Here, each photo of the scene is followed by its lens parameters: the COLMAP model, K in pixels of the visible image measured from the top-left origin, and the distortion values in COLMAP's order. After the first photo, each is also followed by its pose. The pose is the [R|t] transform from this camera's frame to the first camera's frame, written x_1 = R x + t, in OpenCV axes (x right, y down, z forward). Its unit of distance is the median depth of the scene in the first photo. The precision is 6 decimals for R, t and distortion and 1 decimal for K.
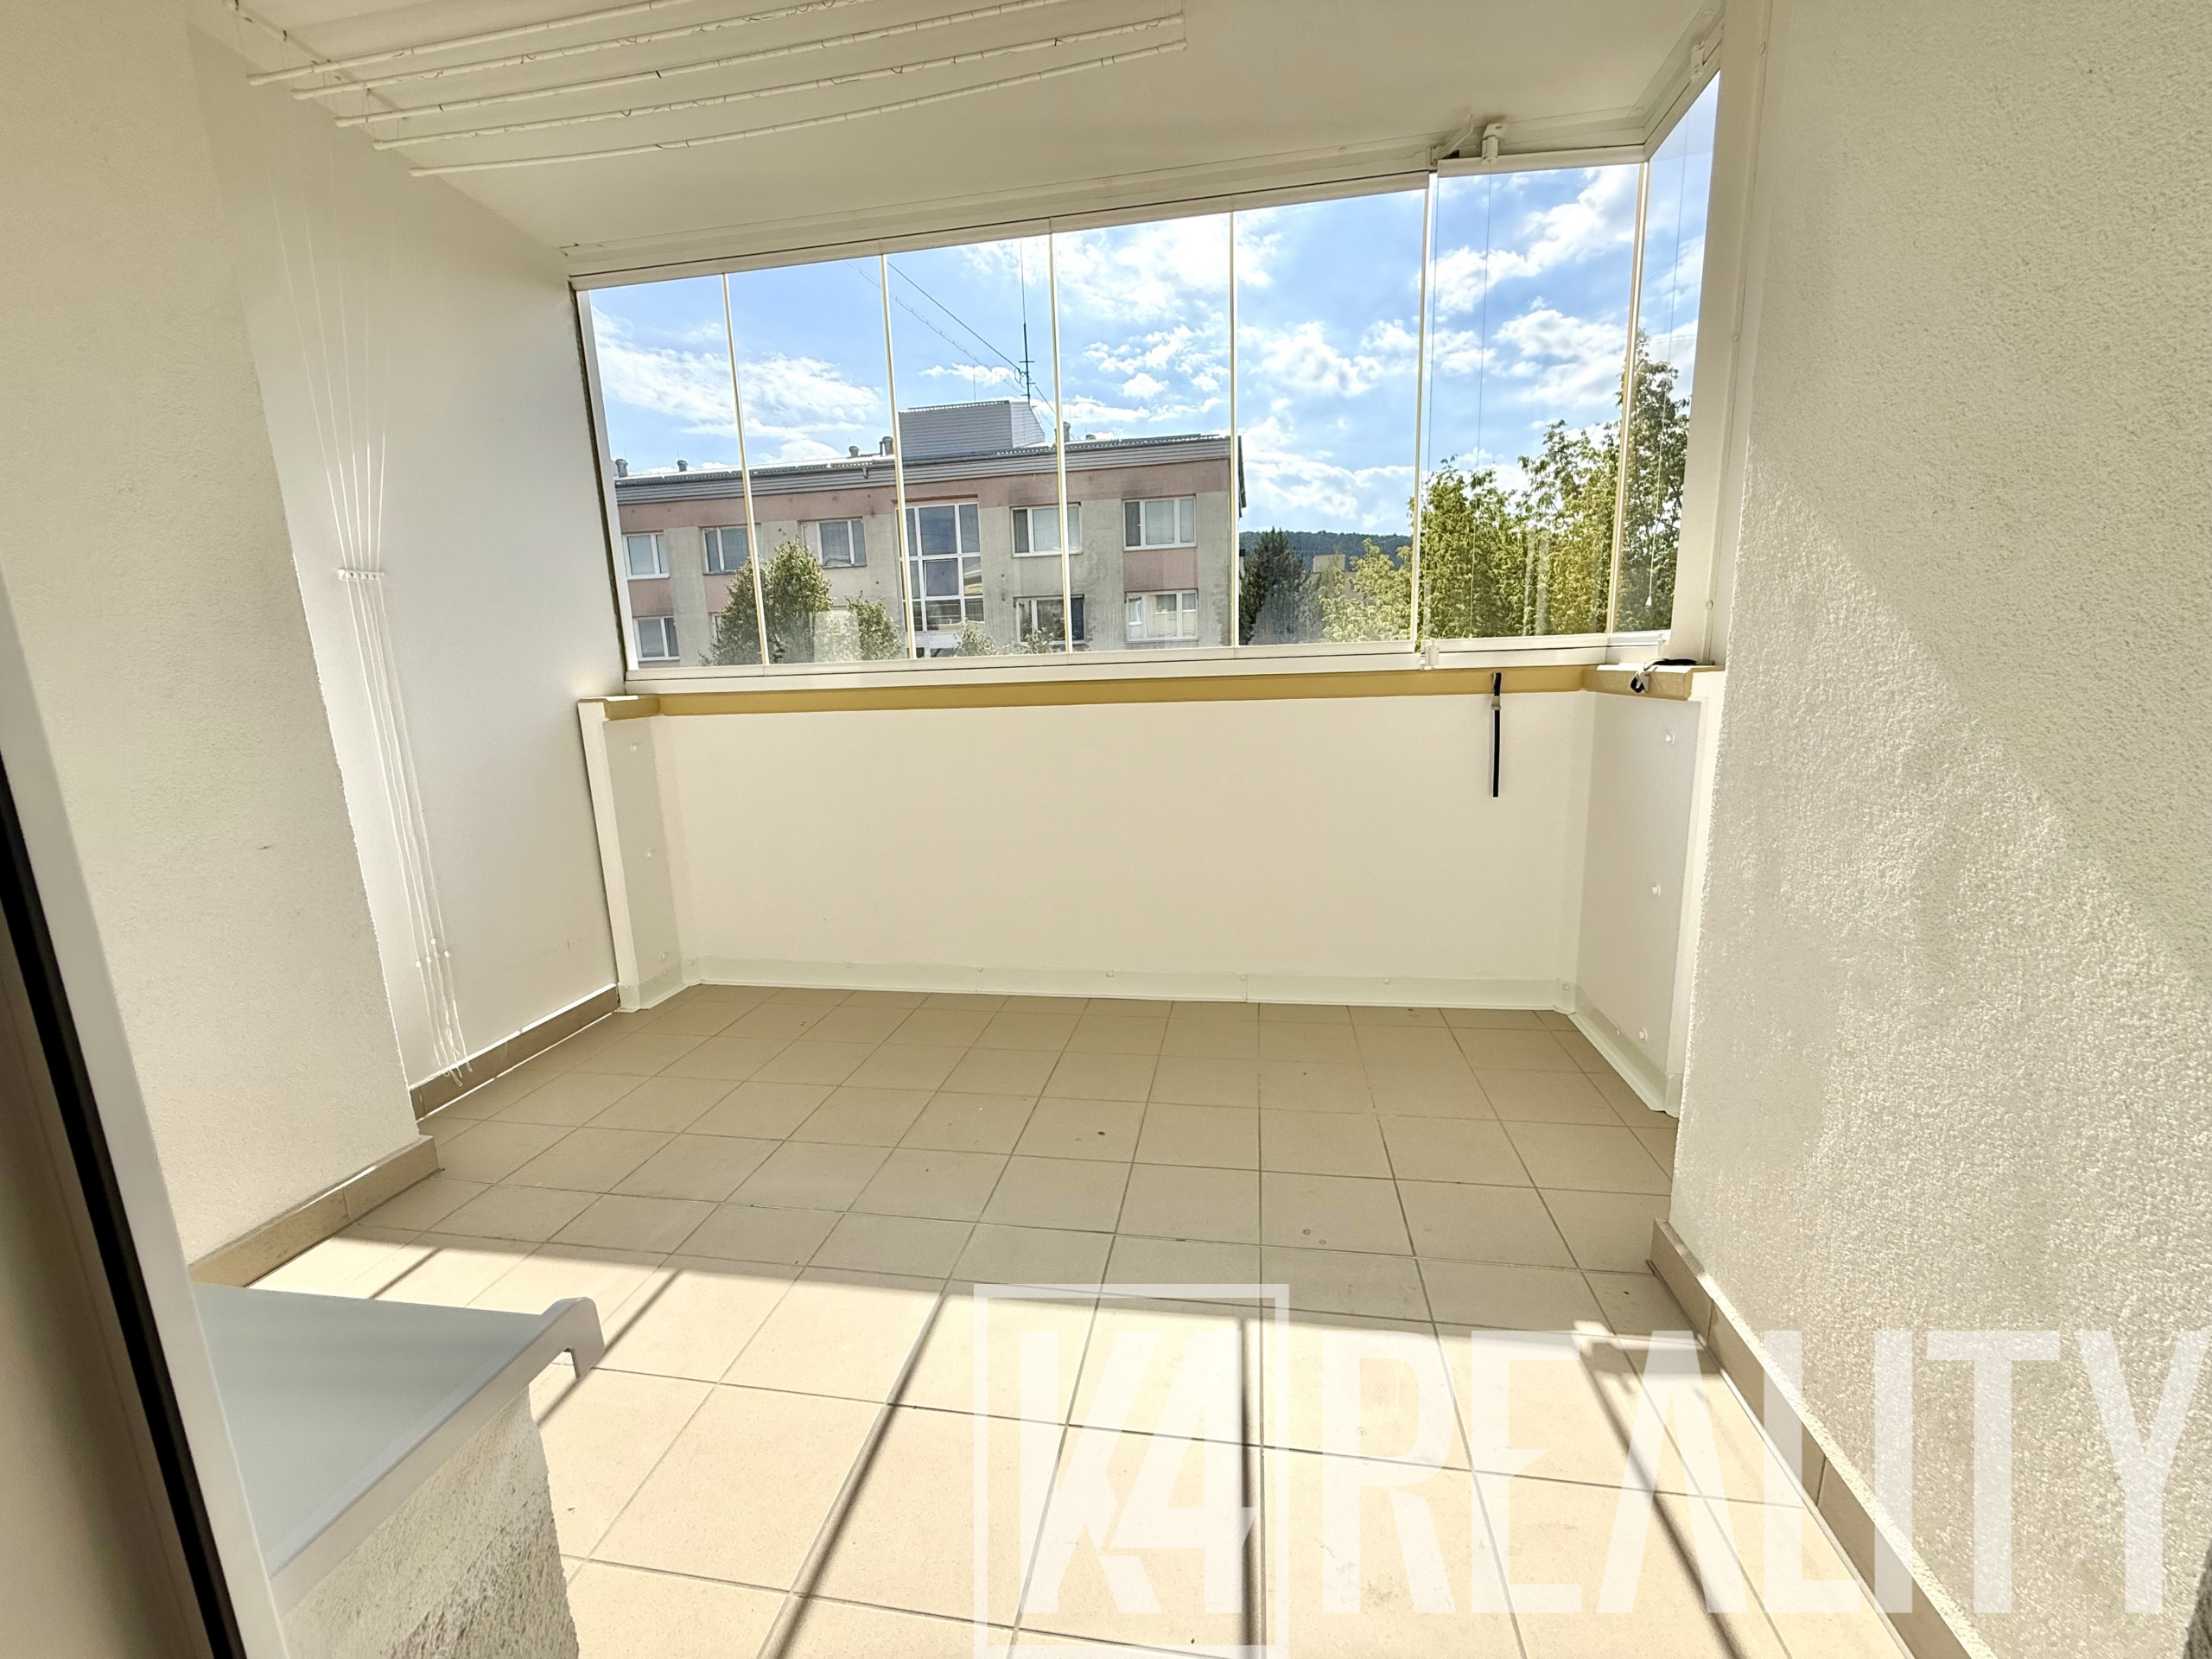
lens RADIAL K [[878.7, 0, 1098.4], [0, 878.7, 830.7], [0, 0, 1]] dist [-0.000891, 0.000278]
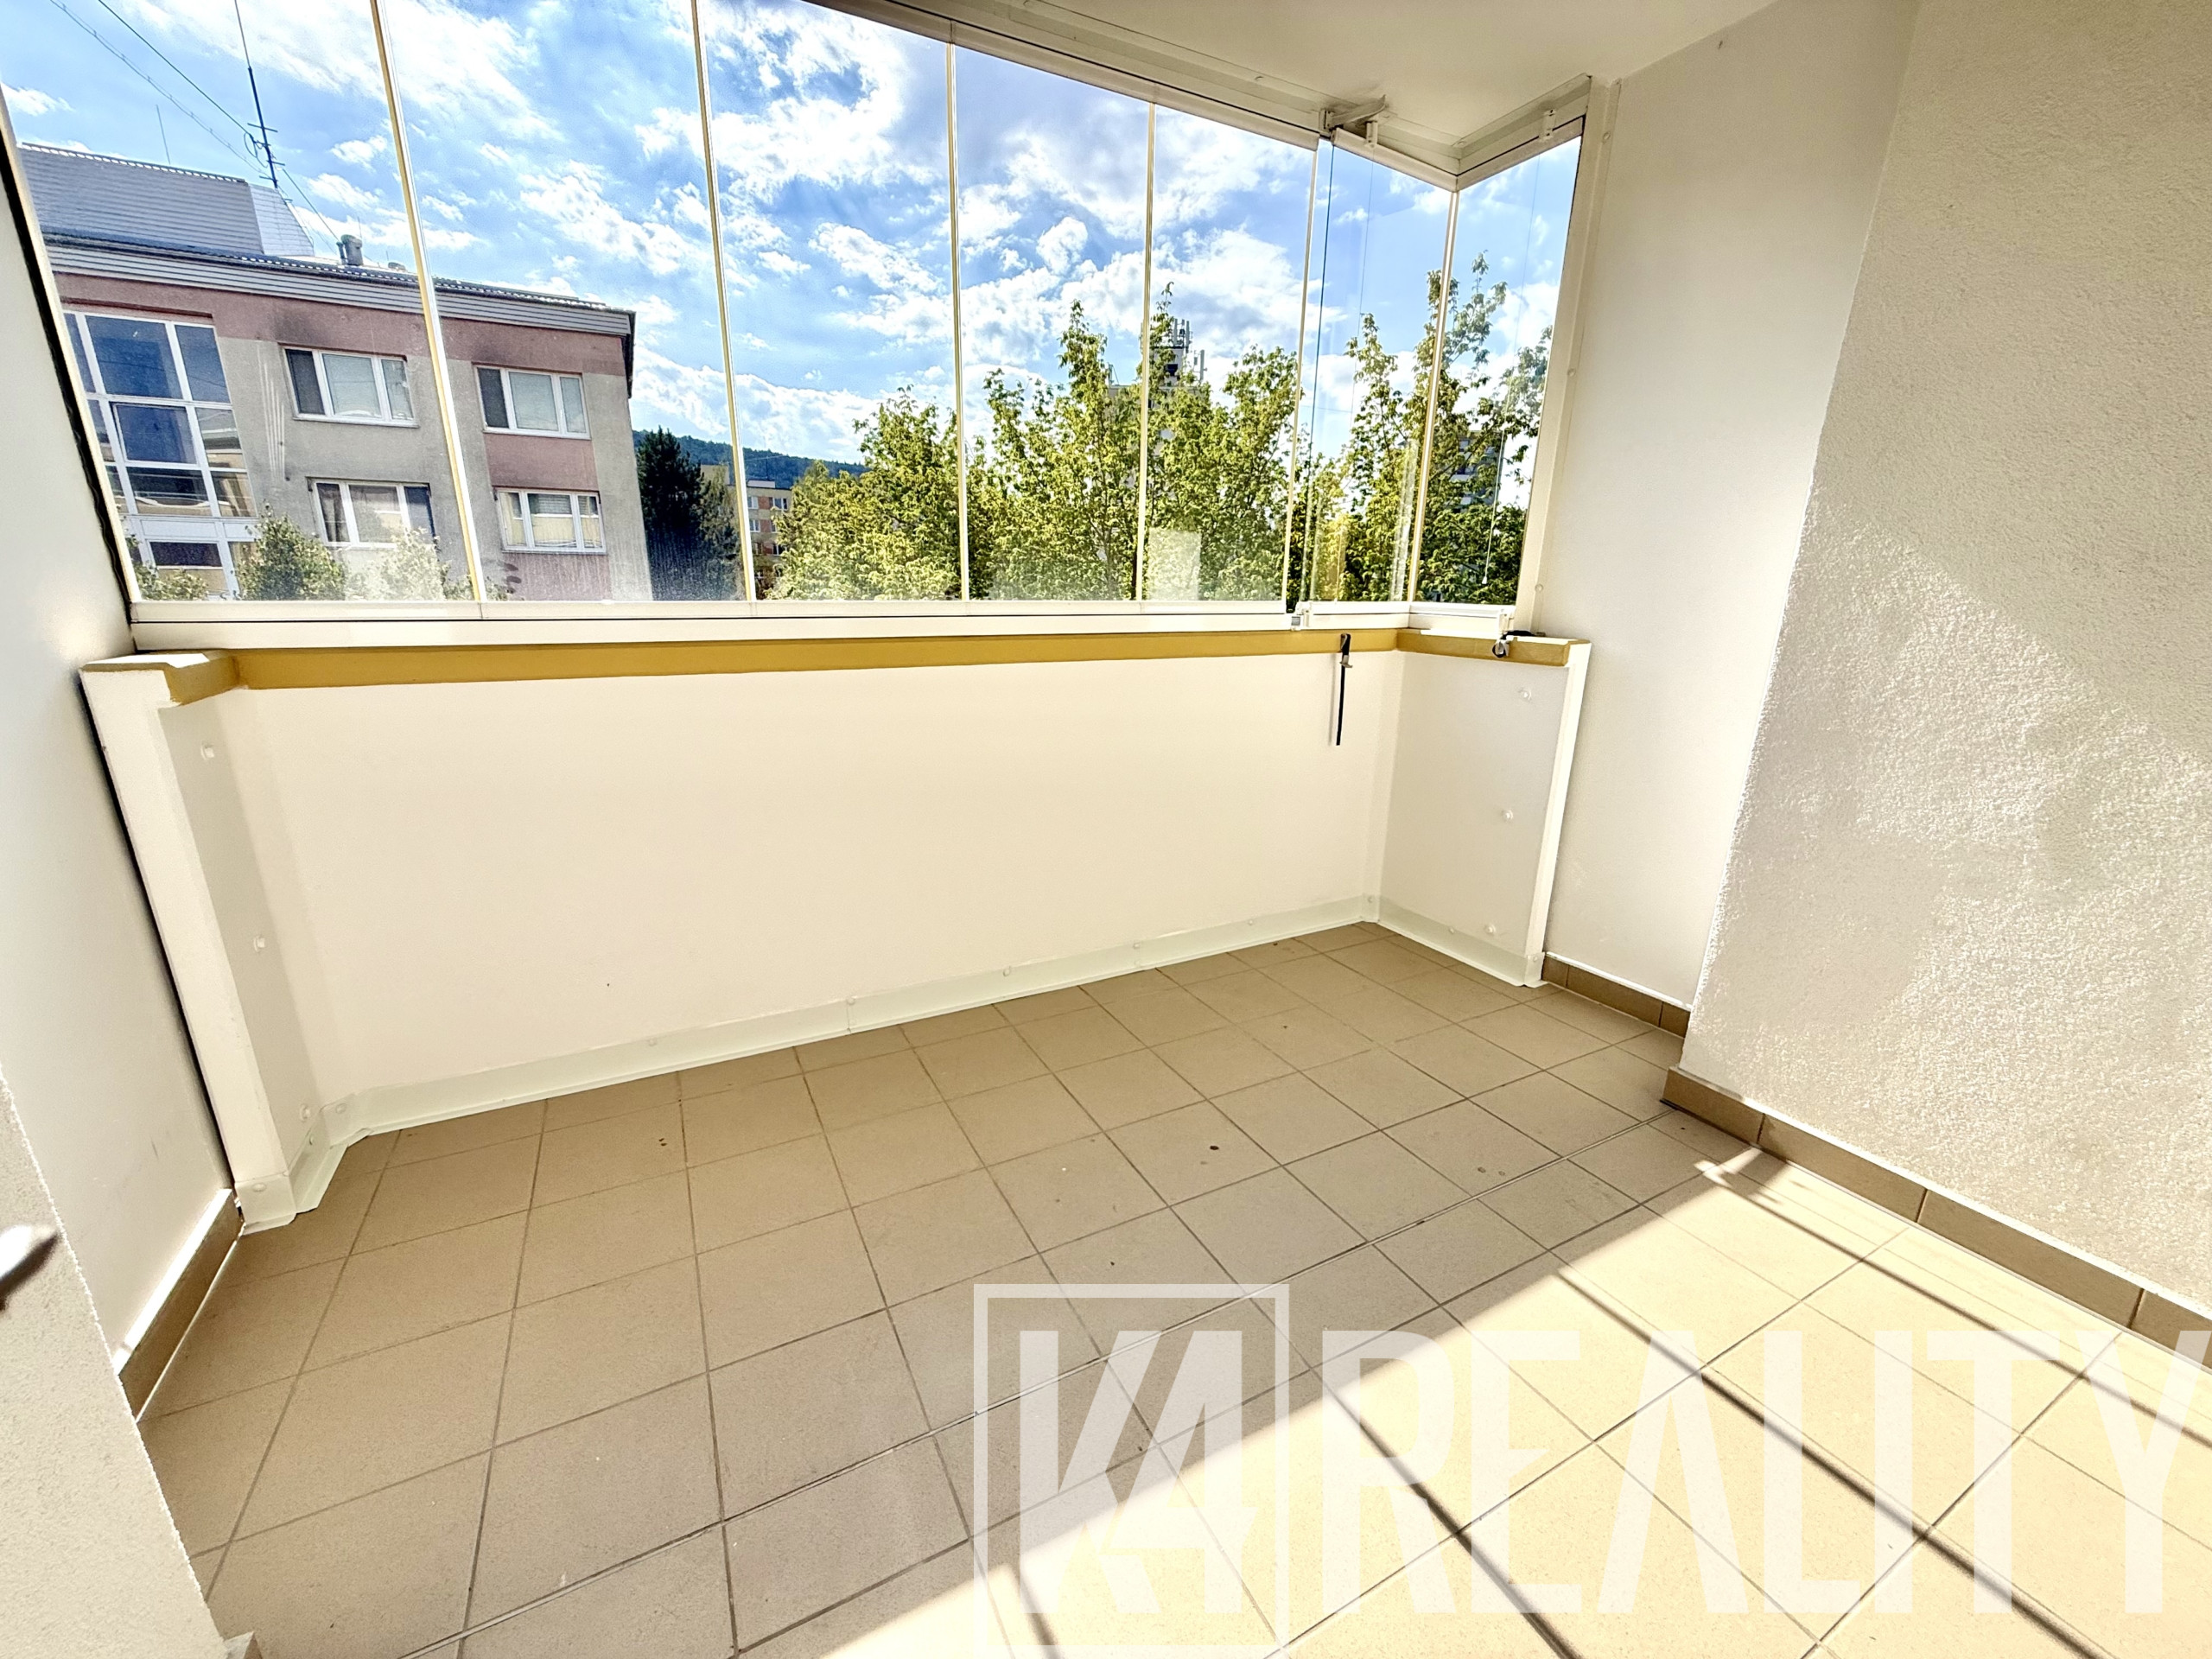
lens RADIAL K [[881.8, 0, 1106.0], [0, 881.8, 829.5], [0, 0, 1]] dist [-0.000318, 0.000289]
pose [[0.795213, -0.121538, 0.594024, -0.480209], [0.074574, 0.991871, 0.103107, -0.071883], [-0.601726, -0.037693, 0.797812, 0.280505]]
